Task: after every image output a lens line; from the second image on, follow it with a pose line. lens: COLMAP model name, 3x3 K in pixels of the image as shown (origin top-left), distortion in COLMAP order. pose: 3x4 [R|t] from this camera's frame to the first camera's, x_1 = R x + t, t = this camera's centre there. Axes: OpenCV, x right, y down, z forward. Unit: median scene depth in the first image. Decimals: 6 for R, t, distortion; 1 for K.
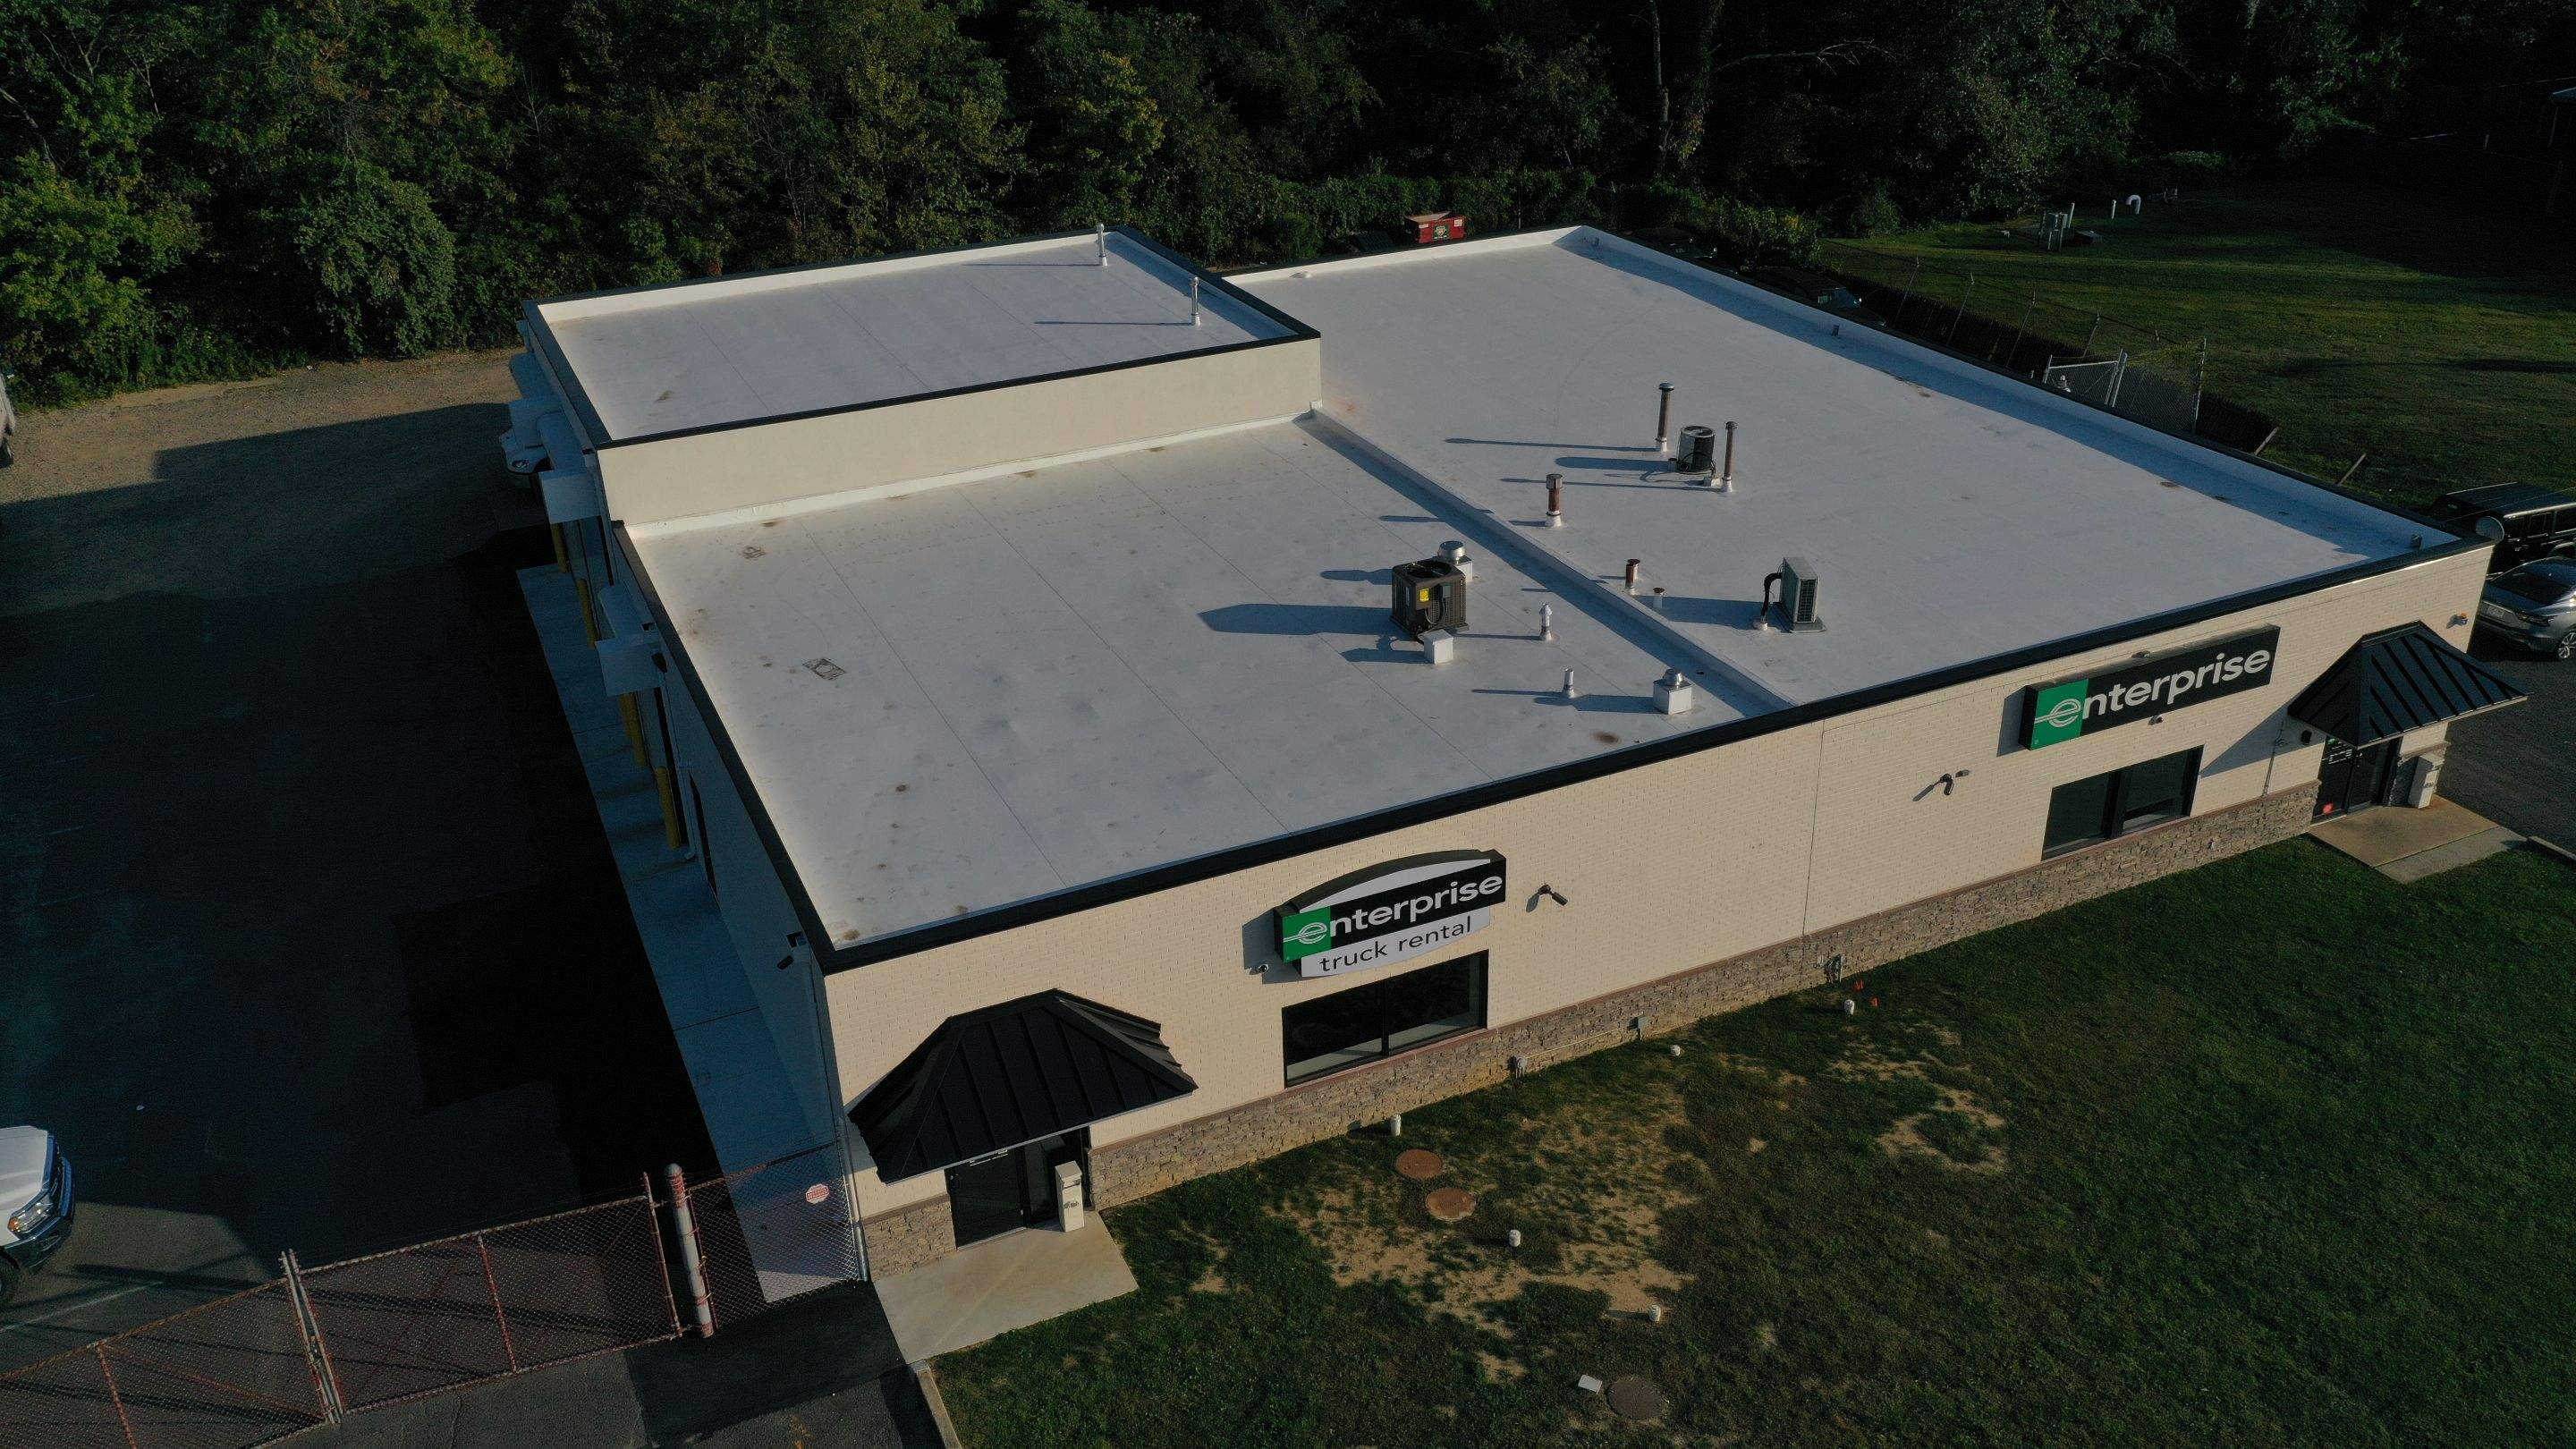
lens RADIAL K [[2047.0, 0, 1290.7], [0, 2047.0, 724.1], [0, 0, 1]] dist [0.021038, -0.000971]
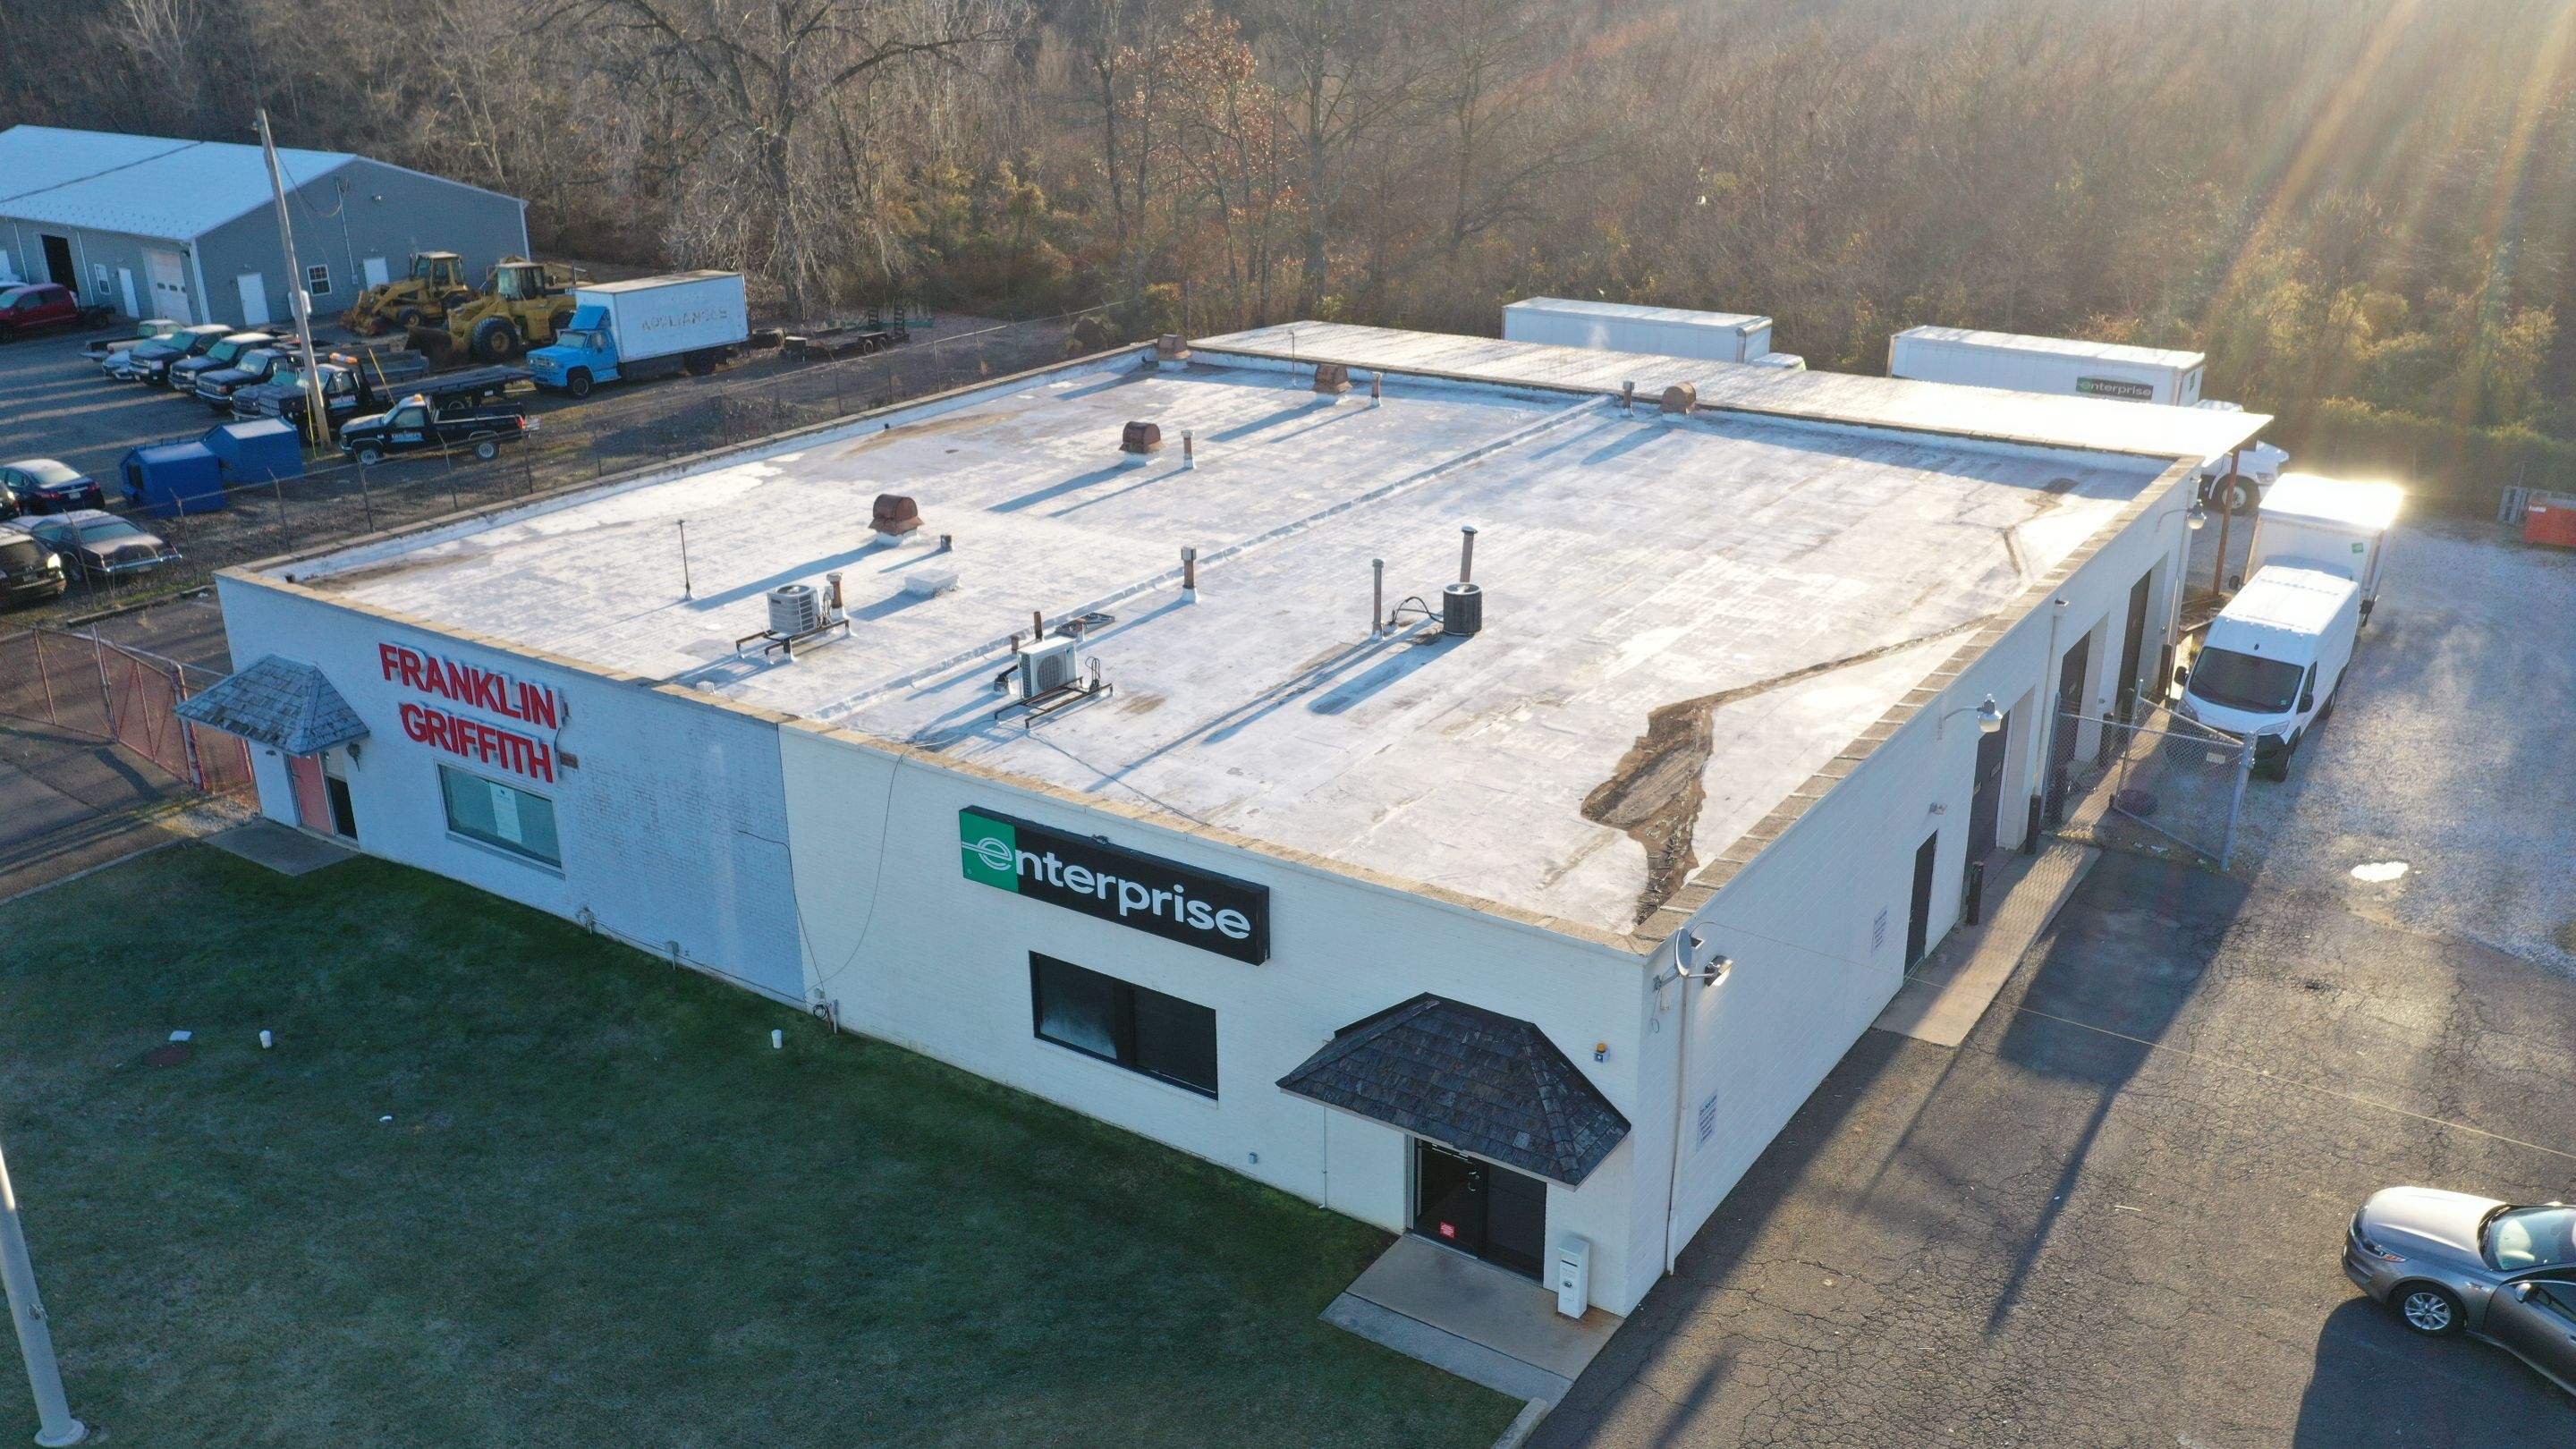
lens RADIAL K [[2053.1, 0, 1291.1], [0, 2053.1, 722.0], [0, 0, 1]] dist [0.015625, 0.007814]
pose [[0.521131, 0.319889, -0.791261, 1.174773], [-0.385825, 0.915261, 0.115911, -0.218343], [0.761289, 0.244883, 0.600392, 0.575782]]
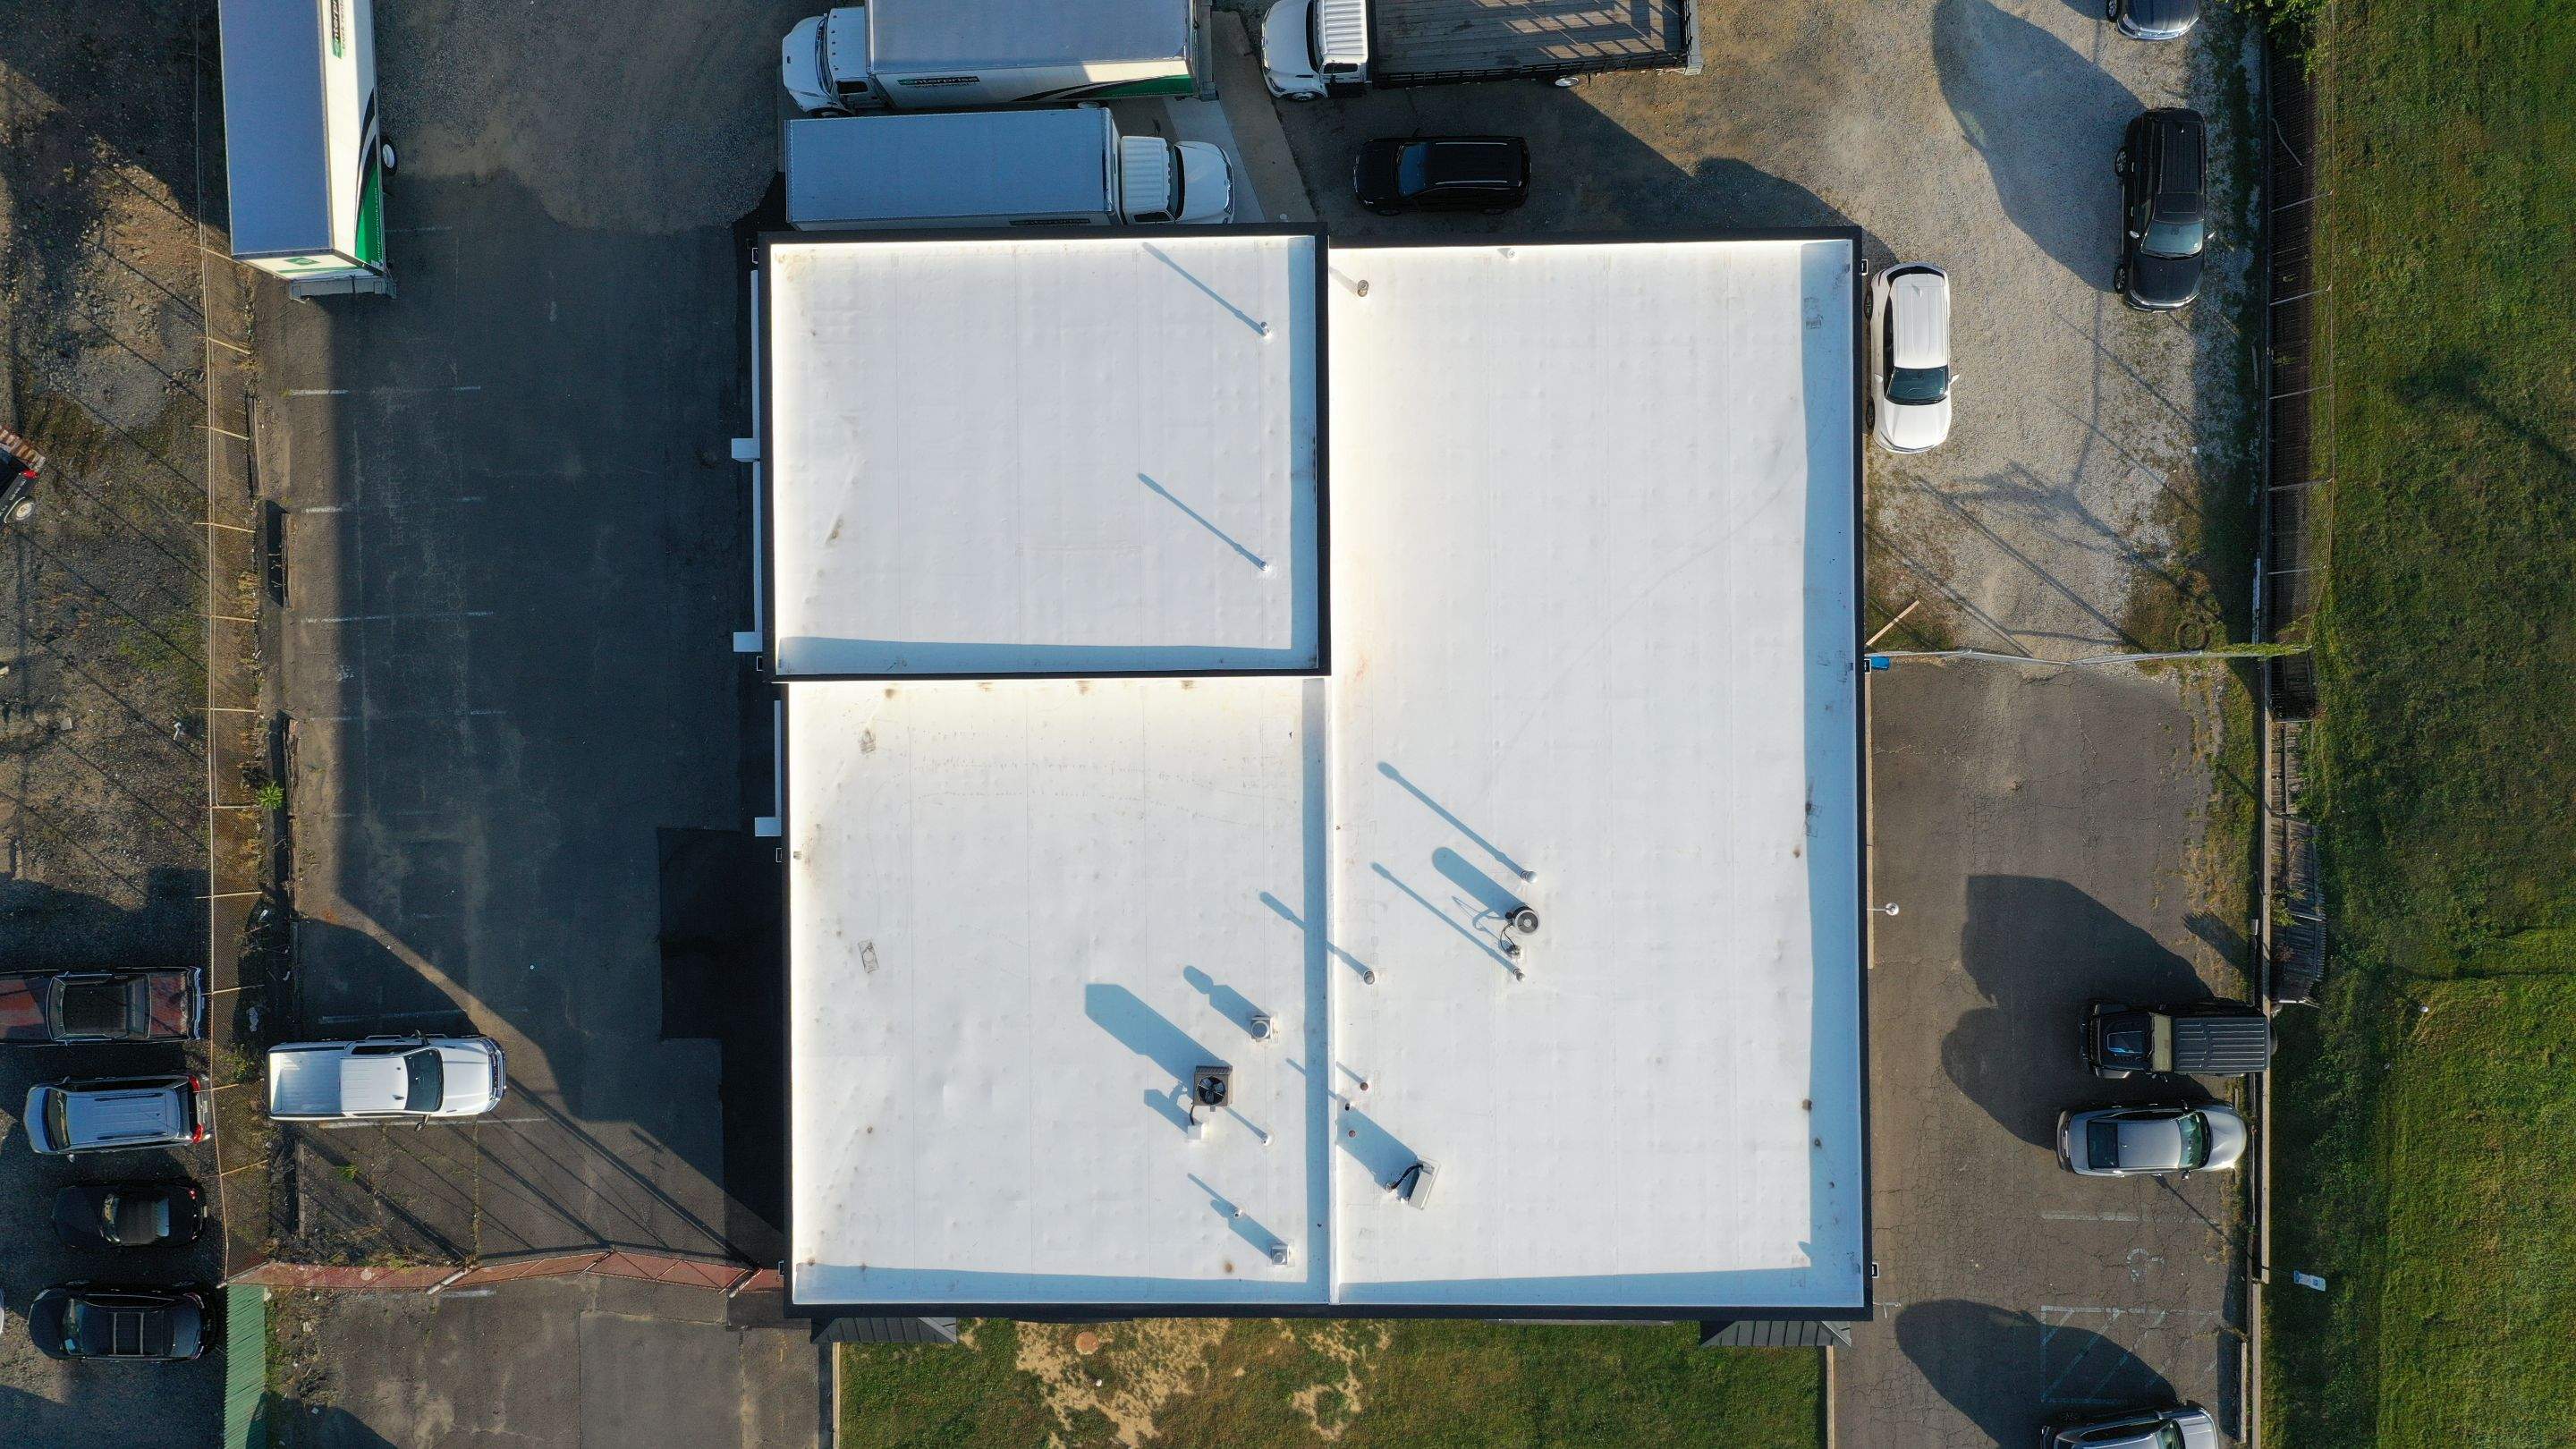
lens RADIAL K [[2047.0, 0, 1290.7], [0, 2047.0, 724.1], [0, 0, 1]] dist [0.021038, -0.000971]
pose [[0.910683, 0.412919, -0.012443, 0.028624], [-0.169674, 0.401335, 0.900078, -1.805262], [0.376653, -0.817574, 0.435550, 0.614350]]
